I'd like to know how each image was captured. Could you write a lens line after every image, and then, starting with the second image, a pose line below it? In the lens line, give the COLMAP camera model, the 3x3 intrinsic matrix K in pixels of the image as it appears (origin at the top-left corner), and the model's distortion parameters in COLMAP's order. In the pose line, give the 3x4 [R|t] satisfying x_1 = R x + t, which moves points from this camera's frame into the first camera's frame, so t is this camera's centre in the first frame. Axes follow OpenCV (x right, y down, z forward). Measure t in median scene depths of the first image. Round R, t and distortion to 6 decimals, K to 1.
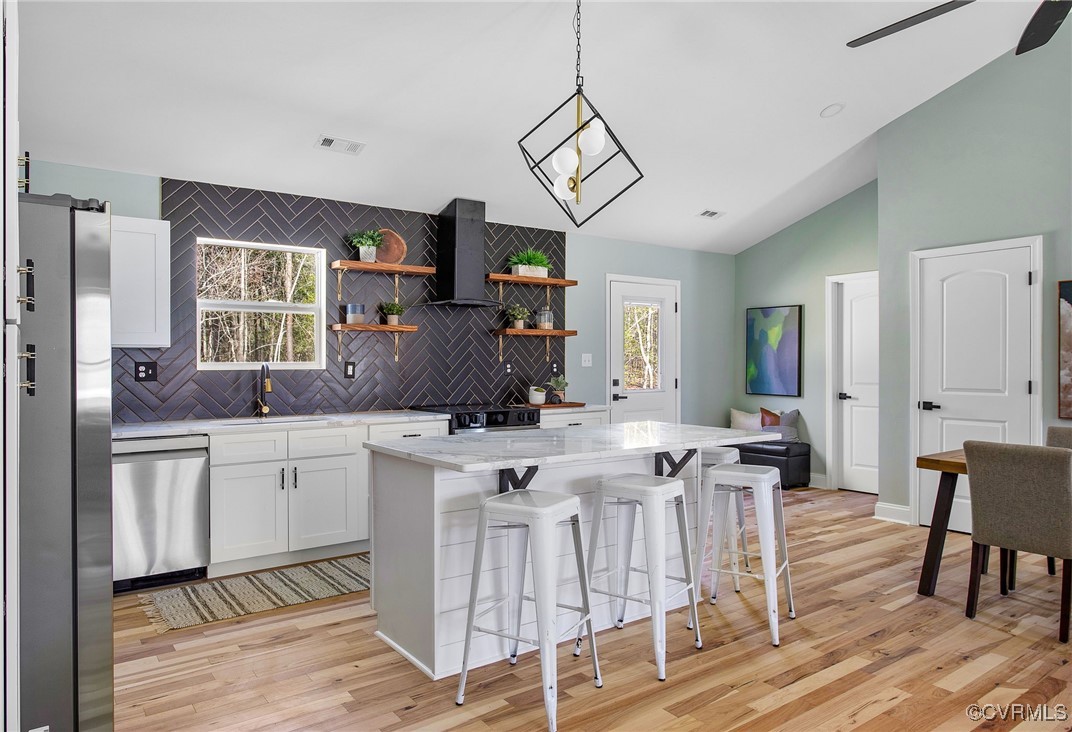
lens RADIAL K [[698.0, 0, 515.1], [0, 698.0, 362.1], [0, 0, 1]] dist [-0.018792, 0.015142]
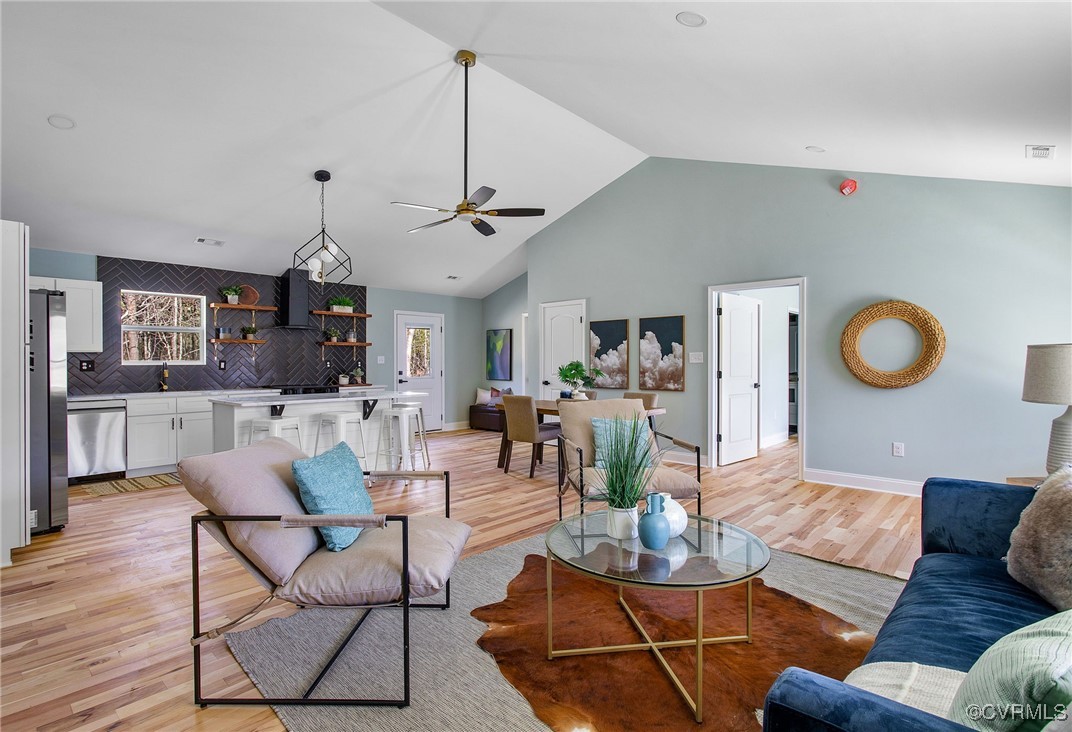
lens RADIAL K [[523.7, 0, 538.3], [0, 523.7, 366.7], [0, 0, 1]] dist [-0.011813, -0.000425]
pose [[0.976407, -0.002382, 0.215927, 0.257066], [0.000771, 0.999971, 0.007546, 0.005760], [-0.215939, -0.007201, 0.976380, -0.455048]]
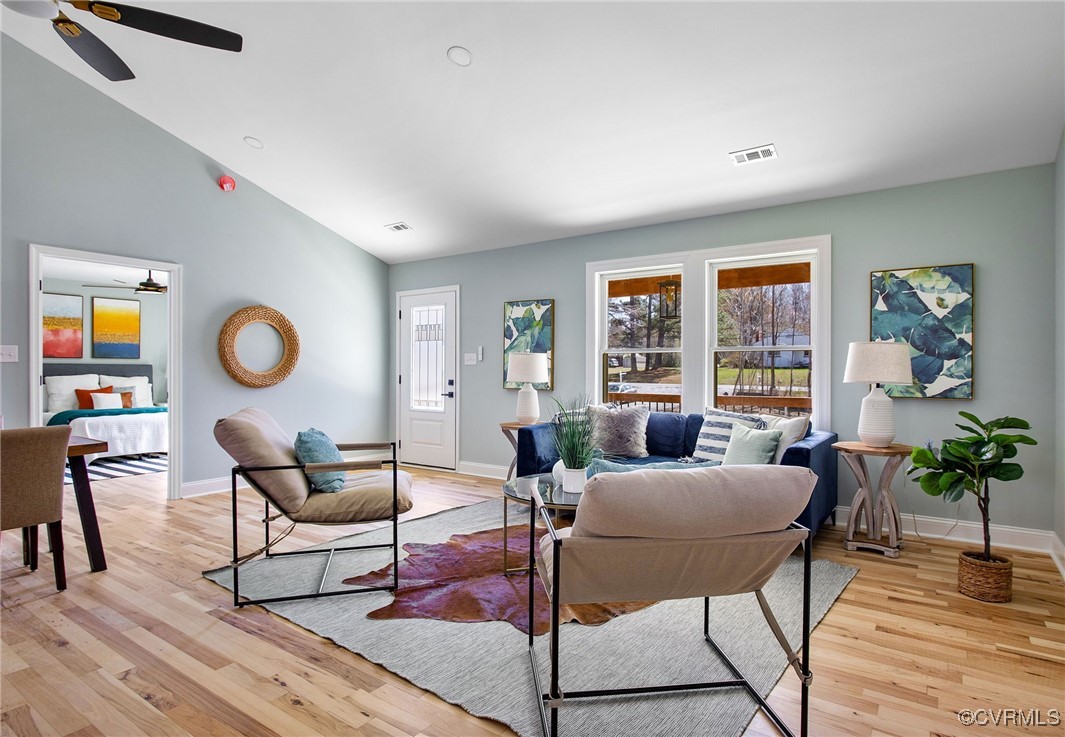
lens RADIAL K [[580.5, 0, 541.4], [0, 580.5, 370.8], [0, 0, 1]] dist [-0.002043, -0.000360]
pose [[-0.354165, 0.002094, 0.935181, -0.159416], [0.001167, 0.999998, -0.001797, 0.022486], [-0.935182, 0.000455, -0.354167, 0.217871]]
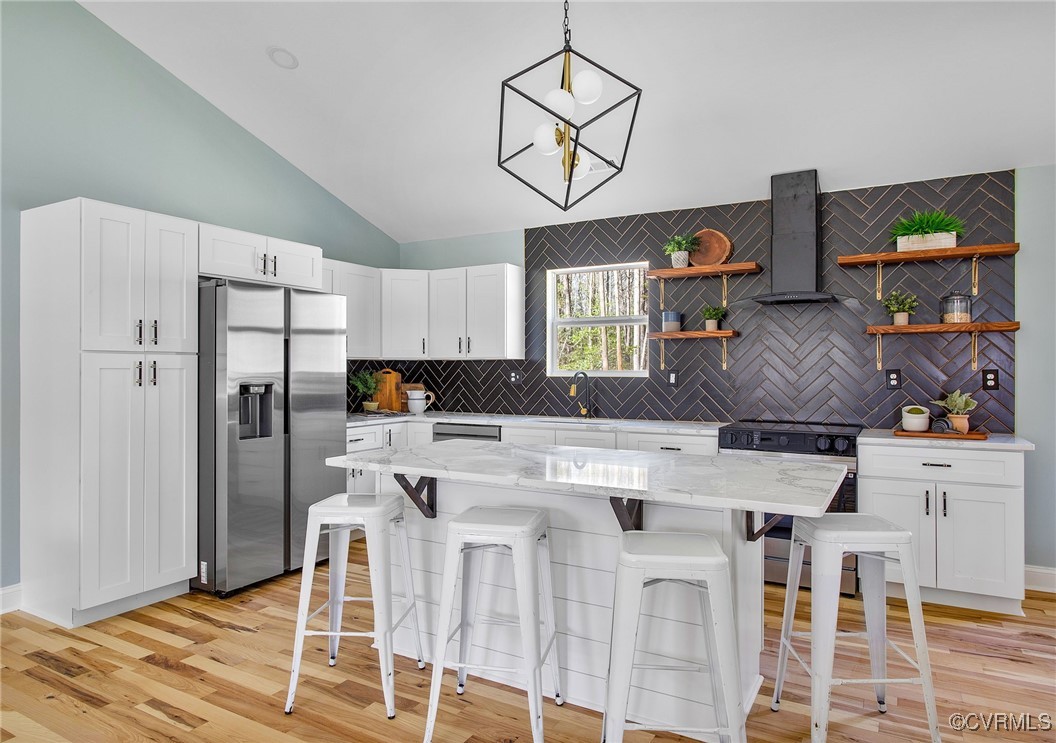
lens RADIAL K [[654.7, 0, 528.0], [0, 654.7, 365.2], [0, 0, 1]] dist [0.000460, -0.002156]
pose [[0.423944, -0.004485, -0.905677, 0.526207], [-0.002209, 0.999980, -0.005986, -0.001324], [0.905686, 0.004539, 0.423925, 0.416846]]
